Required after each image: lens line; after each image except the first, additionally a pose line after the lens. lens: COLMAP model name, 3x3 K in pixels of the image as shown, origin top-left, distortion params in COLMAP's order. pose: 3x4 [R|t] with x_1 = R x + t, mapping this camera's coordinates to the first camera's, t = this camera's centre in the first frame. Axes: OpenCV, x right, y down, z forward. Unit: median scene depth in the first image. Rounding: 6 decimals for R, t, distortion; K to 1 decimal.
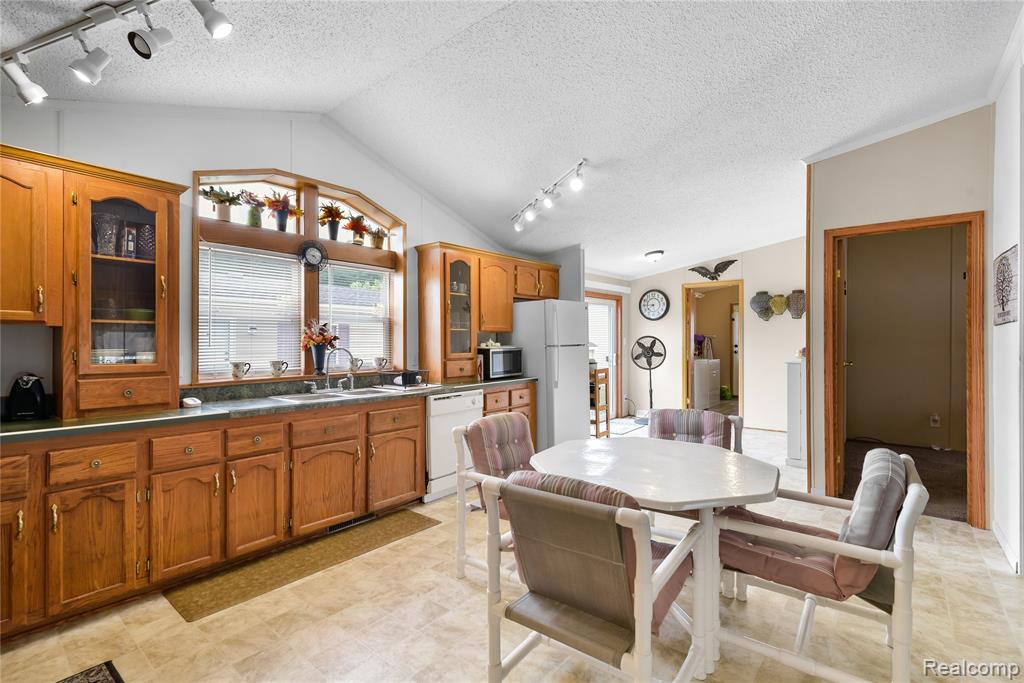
lens RADIAL K [[461.6, 0, 509.9], [0, 461.6, 340.8], [0, 0, 1]] dist [0.000029, 0.000069]
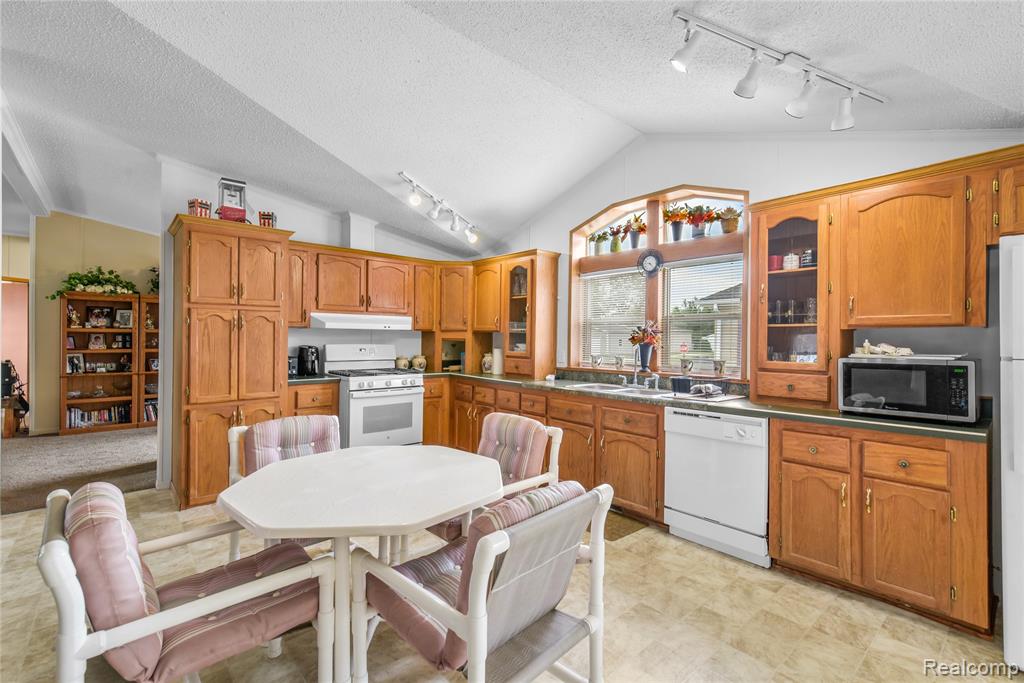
lens RADIAL K [[445.7, 0, 511.0], [0, 445.7, 340.0], [0, 0, 1]] dist [0.001443, 0.000139]
pose [[-0.155359, 0.002842, -0.987854, 0.676001], [-0.008230, 0.999957, 0.004171, -0.003787], [0.987824, 0.008778, -0.155329, 0.844962]]
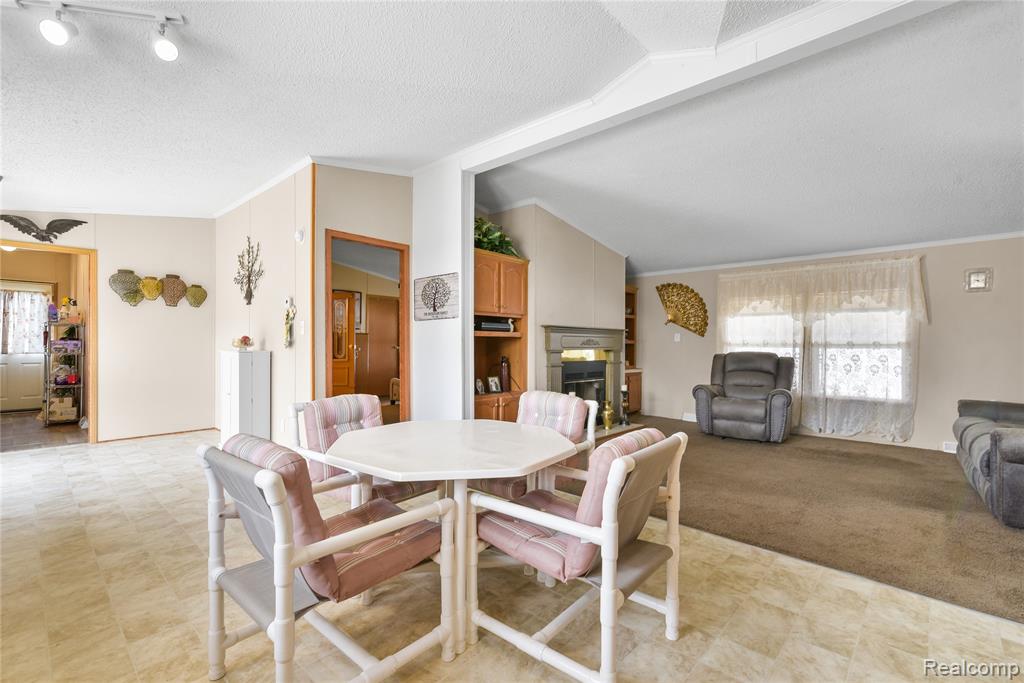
lens RADIAL K [[461.6, 0, 509.9], [0, 461.6, 340.8], [0, 0, 1]] dist [0.000029, 0.000069]
pose [[0.060458, 0.006599, 0.998149, -0.406206], [-0.006139, 0.999962, -0.006239, 0.035677], [-0.998152, -0.005751, 0.060496, 0.501977]]
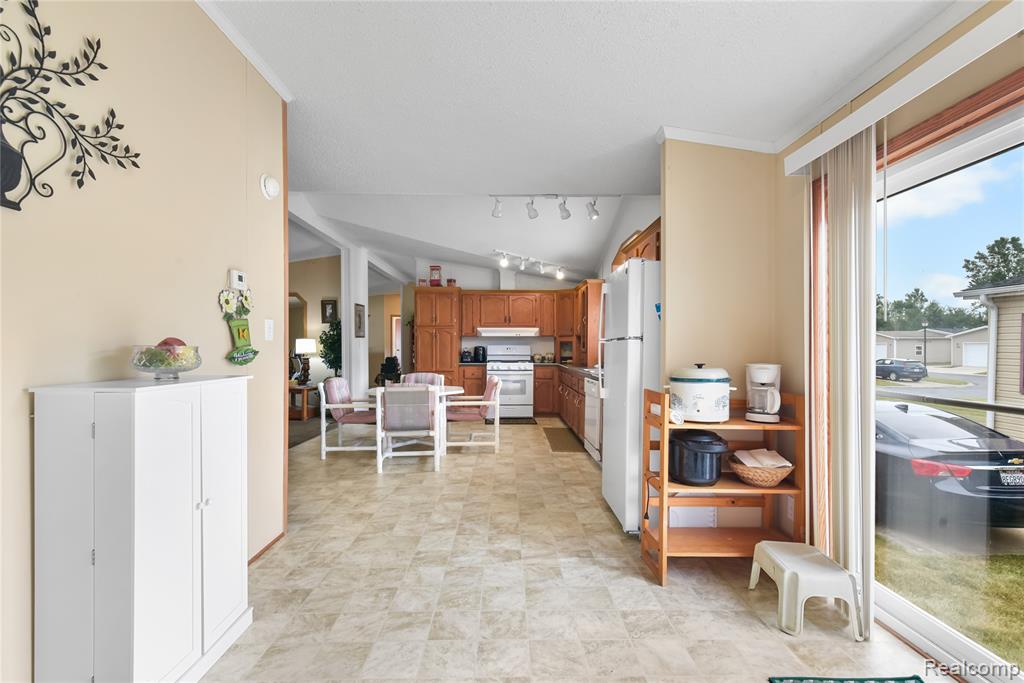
lens RADIAL K [[445.9, 0, 520.0], [0, 445.9, 348.4], [0, 0, 1]] dist [0.001589, -0.000026]
pose [[-0.745260, 0.003192, -0.666767, 0.878406], [0.002157, 0.999995, 0.002376, 0.027515], [0.666771, 0.000333, -0.745263, 1.878924]]
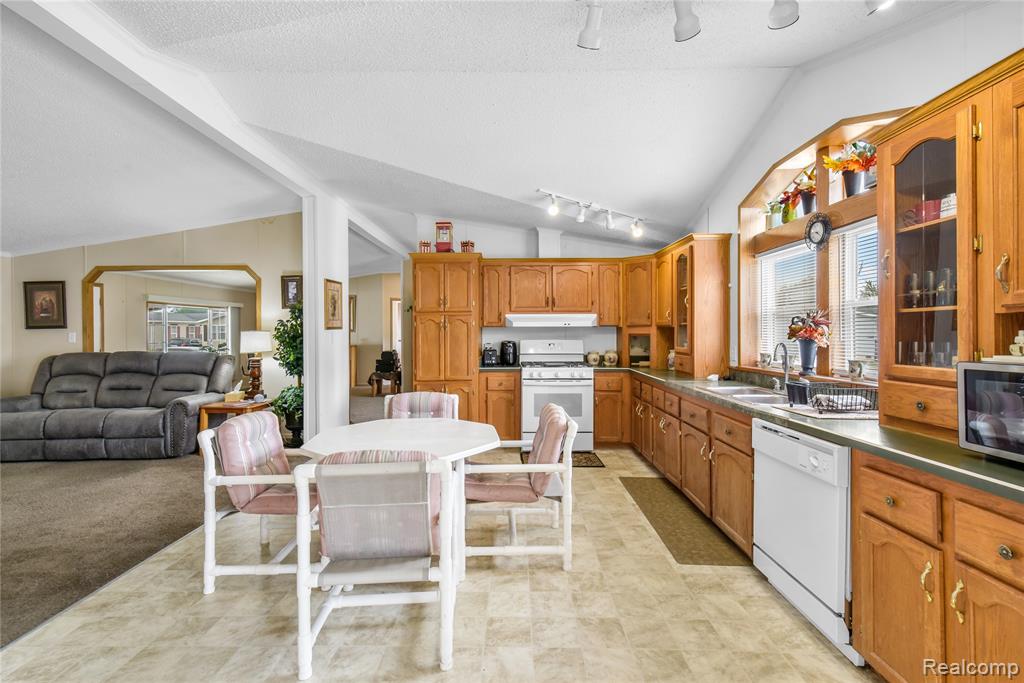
lens RADIAL K [[445.2, 0, 513.5], [0, 445.2, 334.8], [0, 0, 1]] dist [0.003276, -0.000205]
pose [[-0.768720, 0.006487, -0.639552, 0.509963], [0.005072, 0.999979, 0.004046, -0.005834], [0.639565, -0.000133, -0.768737, 1.274664]]
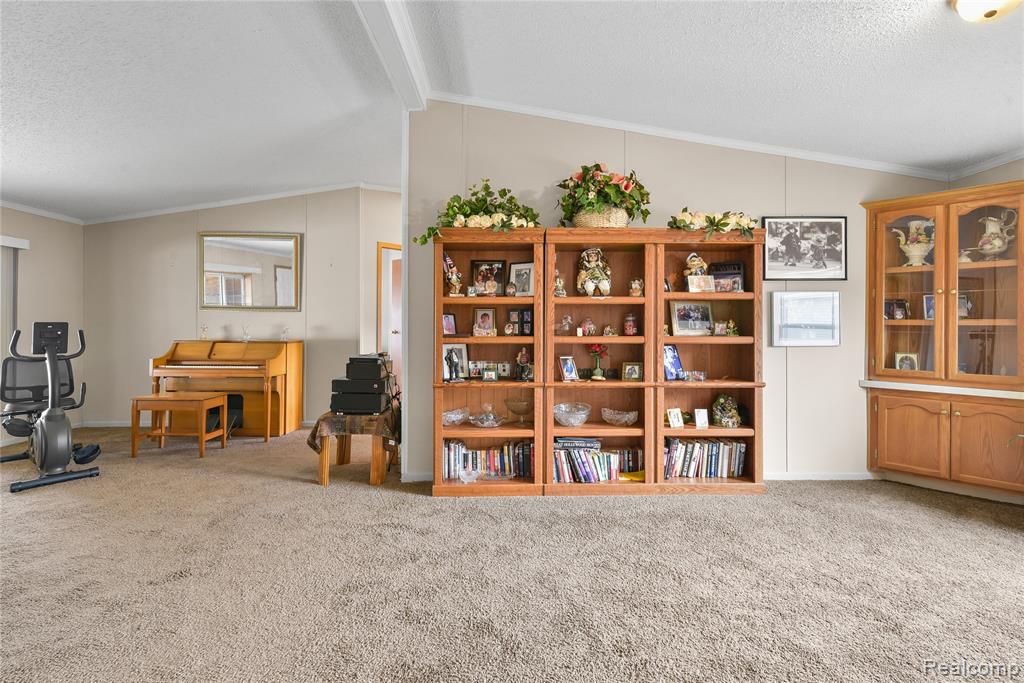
lens RADIAL K [[445.2, 0, 513.5], [0, 445.2, 334.8], [0, 0, 1]] dist [0.003276, -0.000205]
pose [[-0.758084, 0.009071, -0.652094, -0.192709], [-0.000939, 0.999887, 0.015000, 0.033570], [0.652156, 0.011983, -0.757990, -0.225143]]
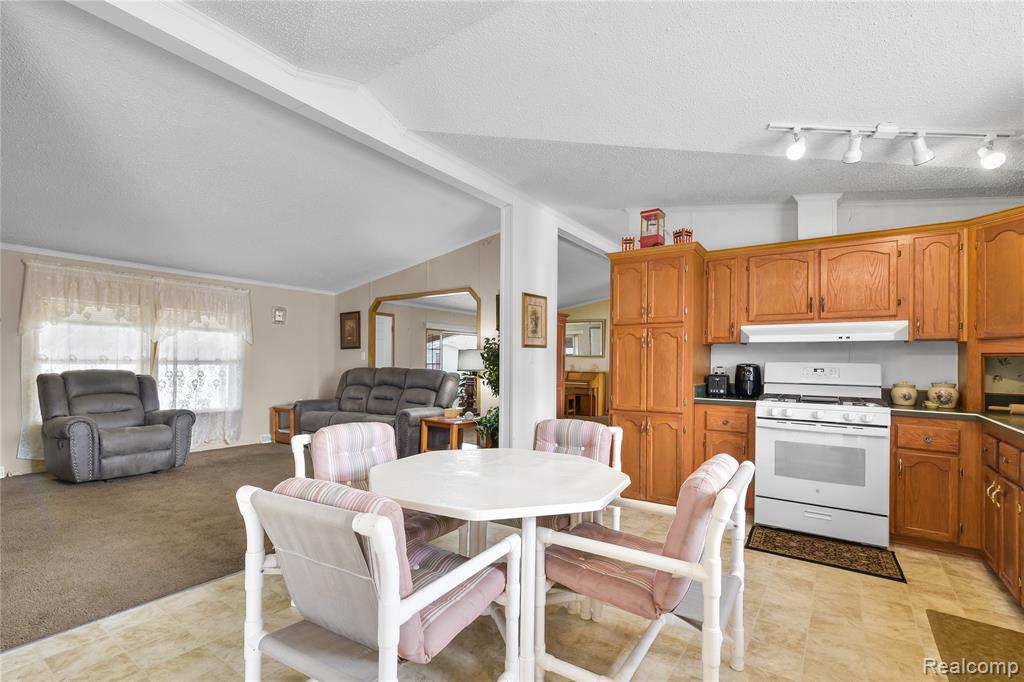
lens RADIAL K [[463.9, 0, 515.0], [0, 463.9, 360.7], [0, 0, 1]] dist [0.001509, -0.000358]
pose [[-0.996592, -0.012444, -0.081541, 0.210710], [-0.011885, 0.999902, -0.007331, 0.028546], [0.081624, -0.006337, -0.996643, 1.172896]]
